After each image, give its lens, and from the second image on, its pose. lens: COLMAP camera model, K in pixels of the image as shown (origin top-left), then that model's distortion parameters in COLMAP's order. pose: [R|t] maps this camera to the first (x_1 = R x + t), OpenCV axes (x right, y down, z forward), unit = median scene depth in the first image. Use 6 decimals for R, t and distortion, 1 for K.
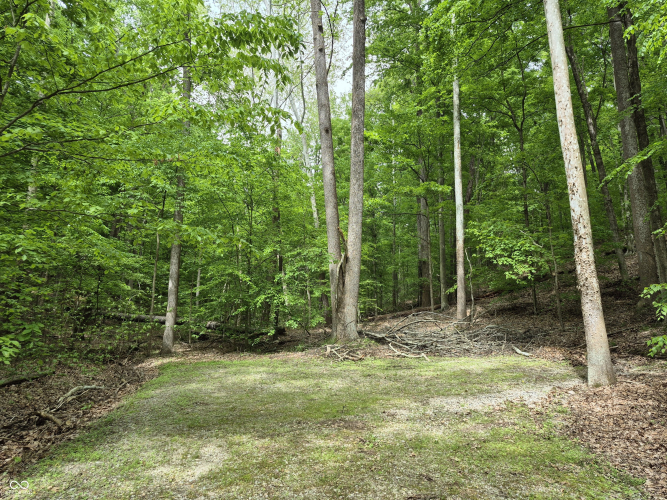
lens RADIAL K [[489.4, 0, 333.5], [0, 489.4, 250.0], [0, 0, 1]] dist [0.165050, -0.223825]
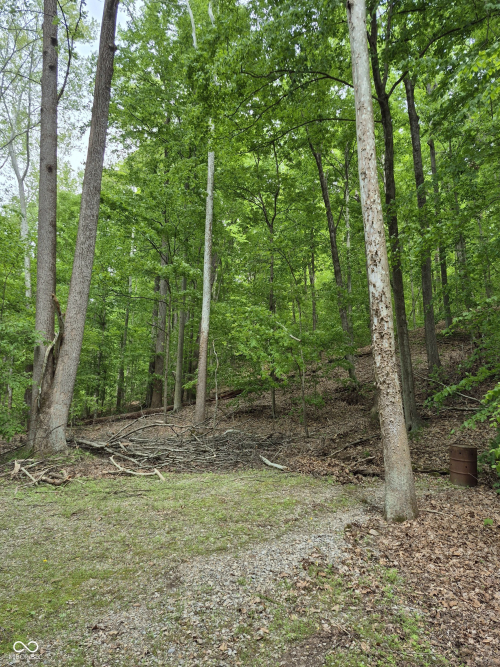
lens RADIAL K [[489.4, 0, 251.0], [0, 489.4, 319.7], [0, 0, 1]] dist [0.165050, -0.223825]
pose [[0.925261, 0.095960, 0.366993, 0.012402], [-0.072206, 0.994339, -0.077950, 0.026433], [-0.372396, 0.045625, 0.926952, 0.198031]]
